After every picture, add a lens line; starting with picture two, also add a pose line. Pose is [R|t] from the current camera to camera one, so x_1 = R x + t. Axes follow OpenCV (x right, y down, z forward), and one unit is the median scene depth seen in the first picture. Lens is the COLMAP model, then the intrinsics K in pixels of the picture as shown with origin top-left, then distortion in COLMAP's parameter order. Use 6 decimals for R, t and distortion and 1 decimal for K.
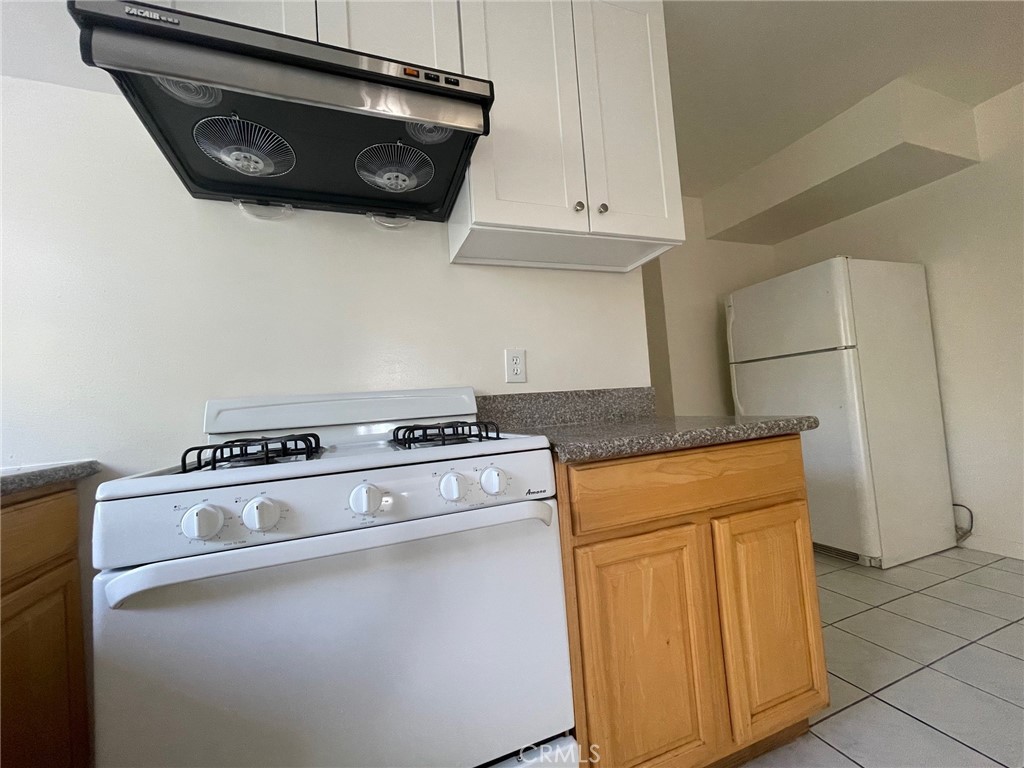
lens RADIAL K [[413.3, 0, 508.4], [0, 413.3, 383.6], [0, 0, 1]] dist [-0.004480, 0.000631]
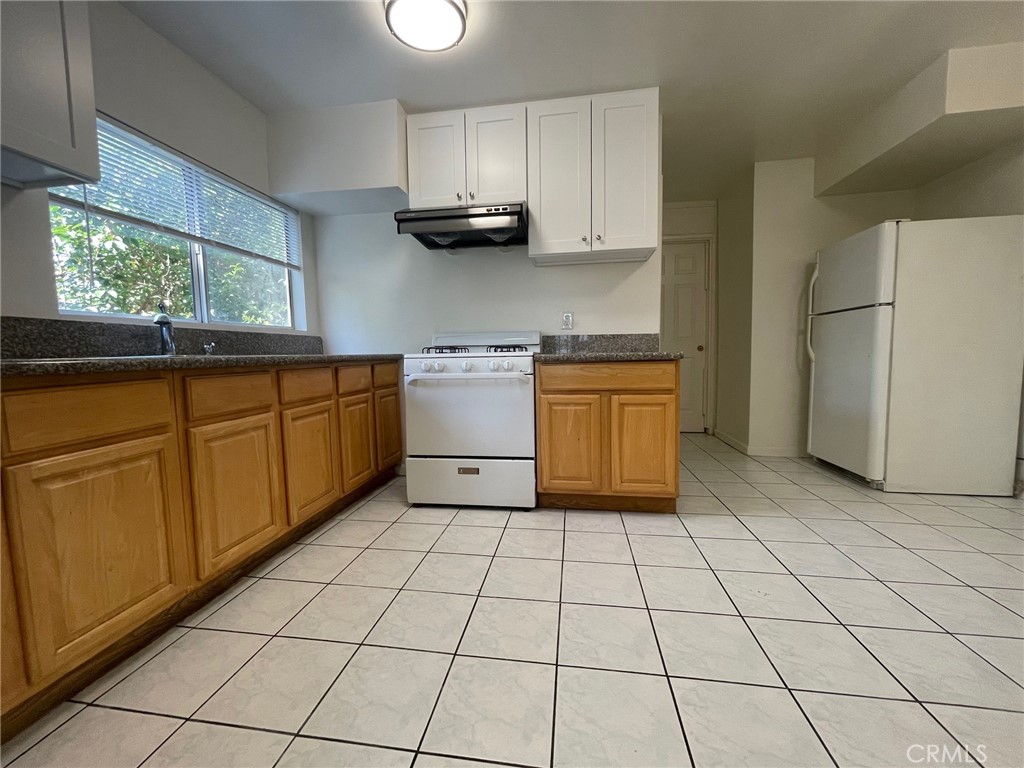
lens RADIAL K [[413.3, 0, 508.4], [0, 413.3, 383.6], [0, 0, 1]] dist [-0.004480, 0.000631]
pose [[0.867588, 0.088692, -0.489310, 0.751695], [-0.017944, 0.988909, 0.147433, -0.030442], [0.496959, -0.119131, 0.859558, -0.797227]]
